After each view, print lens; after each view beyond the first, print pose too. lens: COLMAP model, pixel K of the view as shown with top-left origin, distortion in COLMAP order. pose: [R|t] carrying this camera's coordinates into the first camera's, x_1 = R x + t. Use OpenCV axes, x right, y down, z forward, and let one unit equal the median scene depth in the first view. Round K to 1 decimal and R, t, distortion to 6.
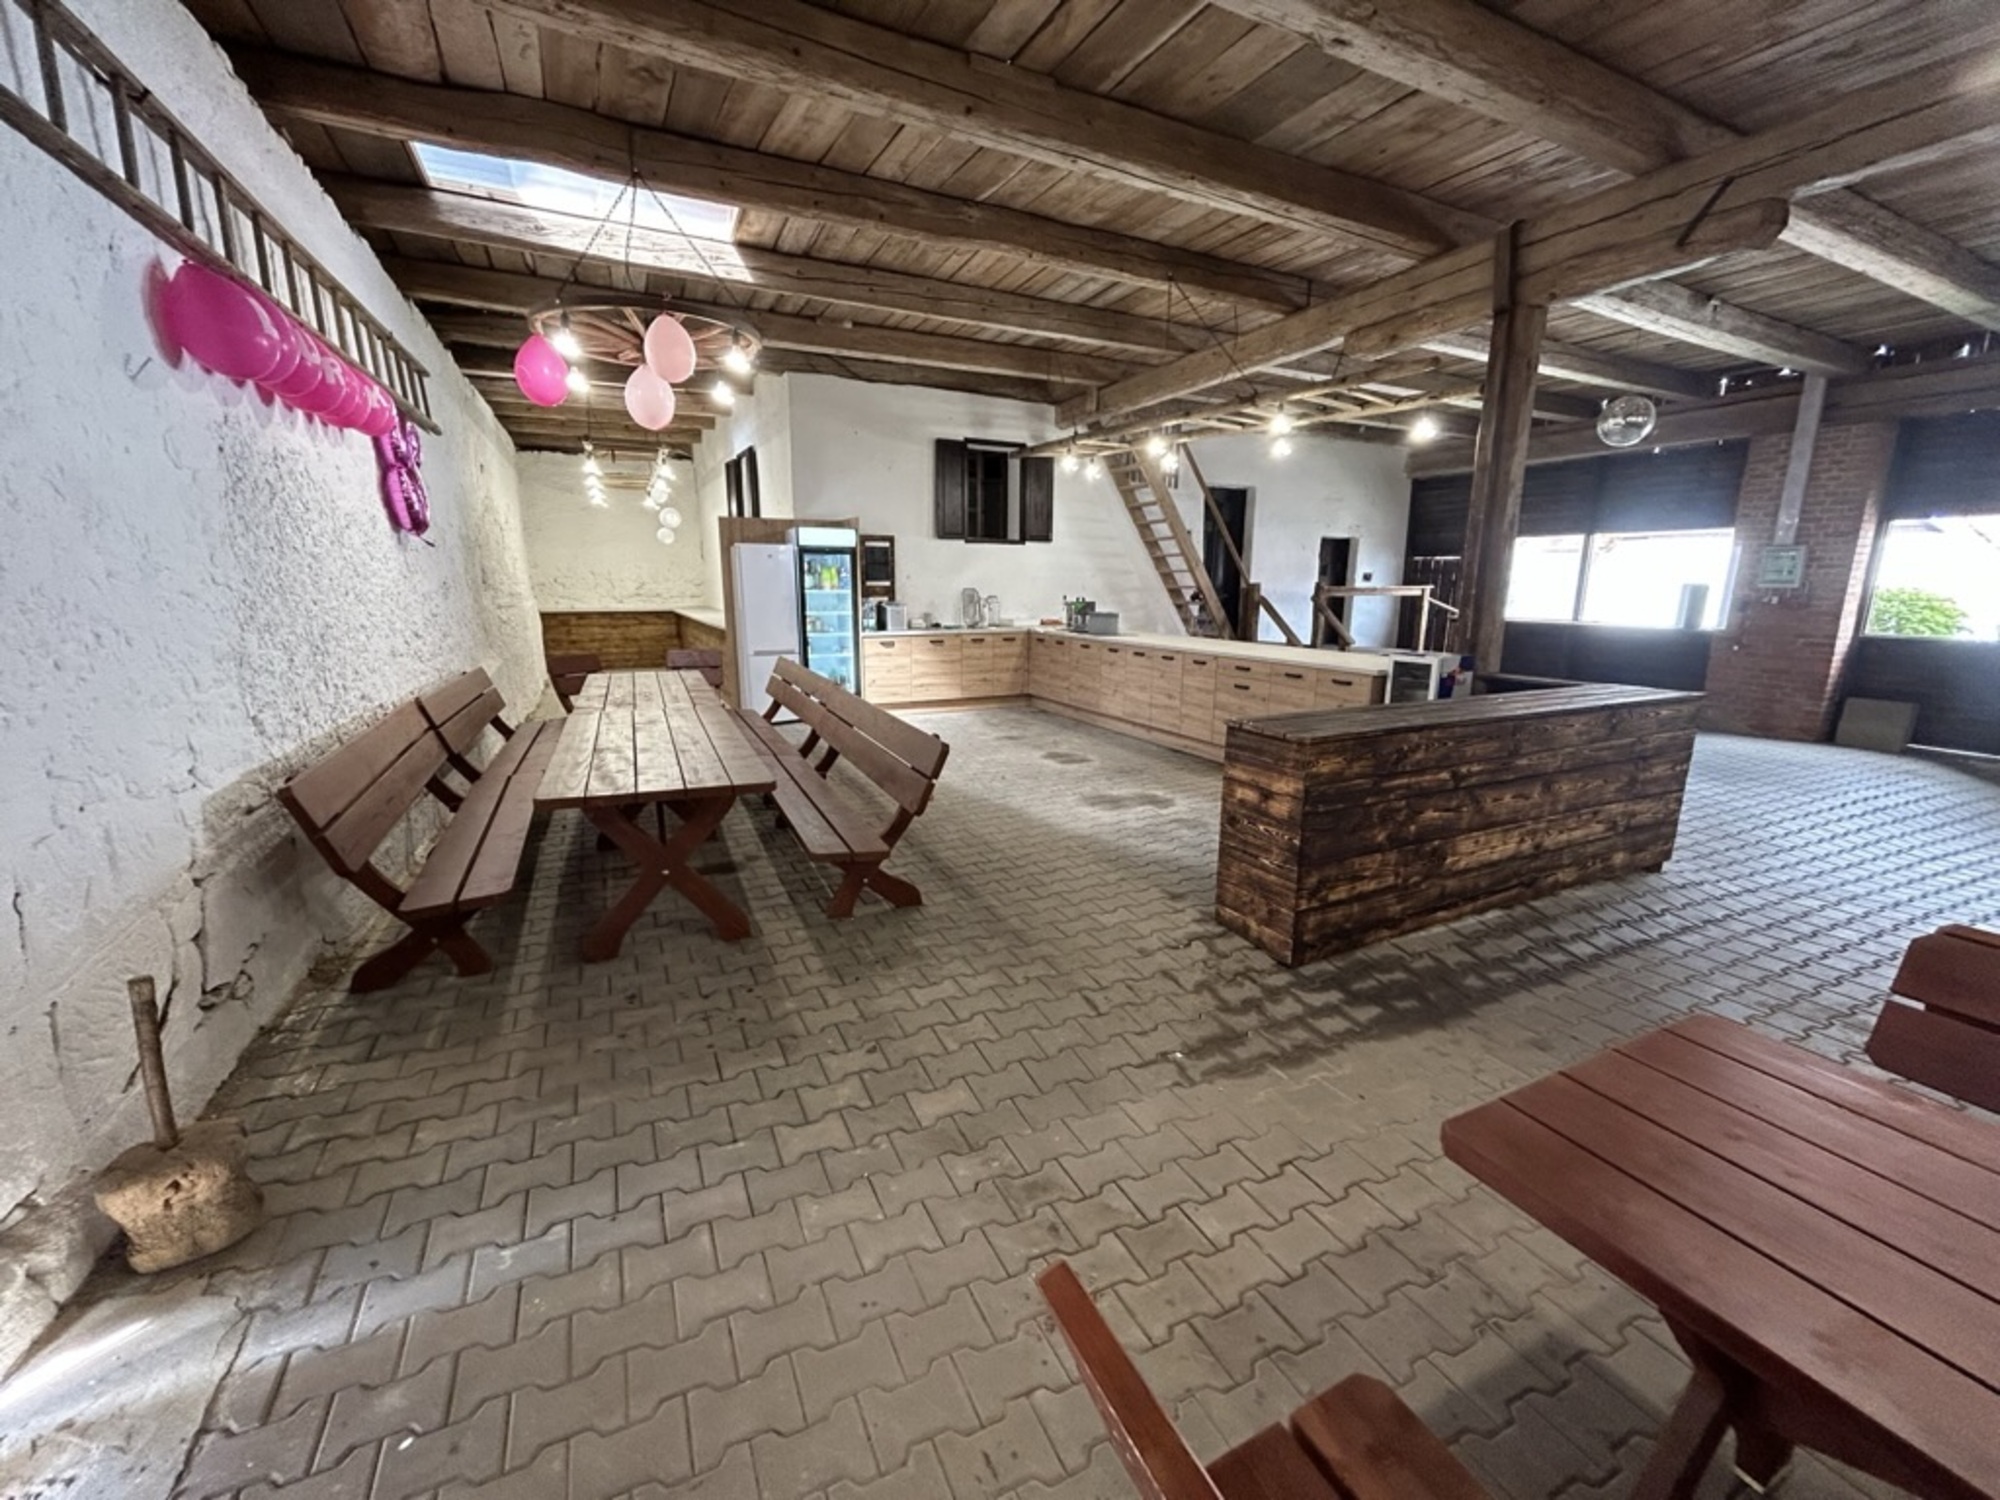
lens RADIAL K [[803.9, 0, 1001.9], [0, 803.9, 748.6], [0, 0, 1]] dist [-0.002194, 0.001010]
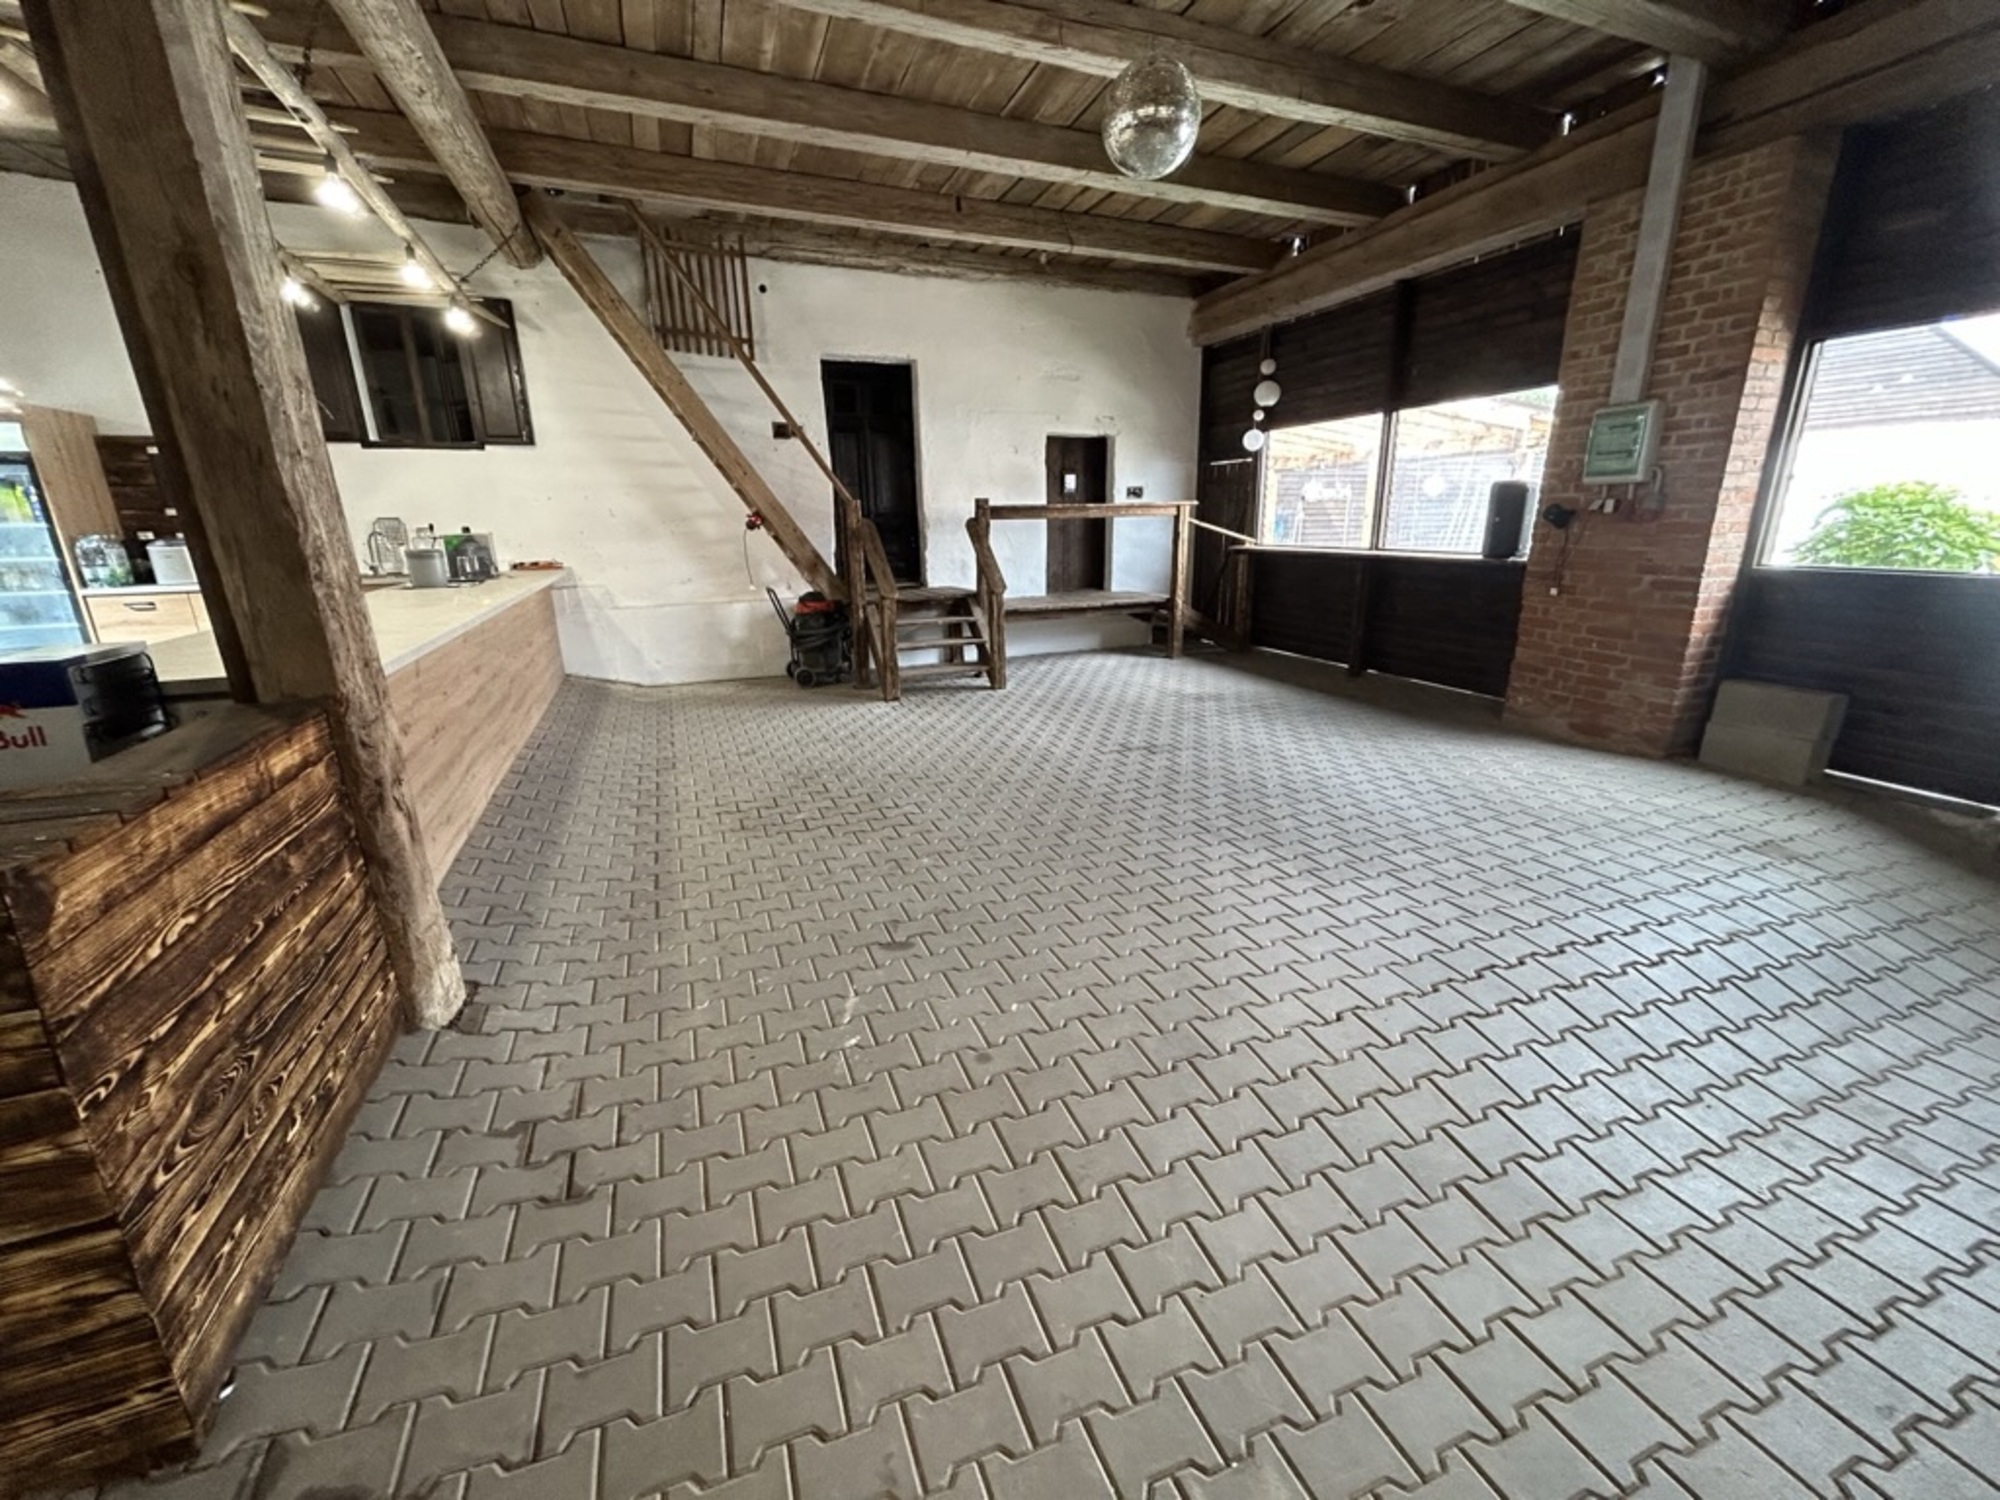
lens RADIAL K [[803.9, 0, 1002.0], [0, 803.9, 746.4], [0, 0, 1]] dist [-0.002194, 0.001010]
pose [[0.996964, 0.000381, -0.077859, 0.840369], [0.005106, 0.997516, 0.070261, -0.084207], [0.077692, -0.070445, 0.994486, 0.571650]]
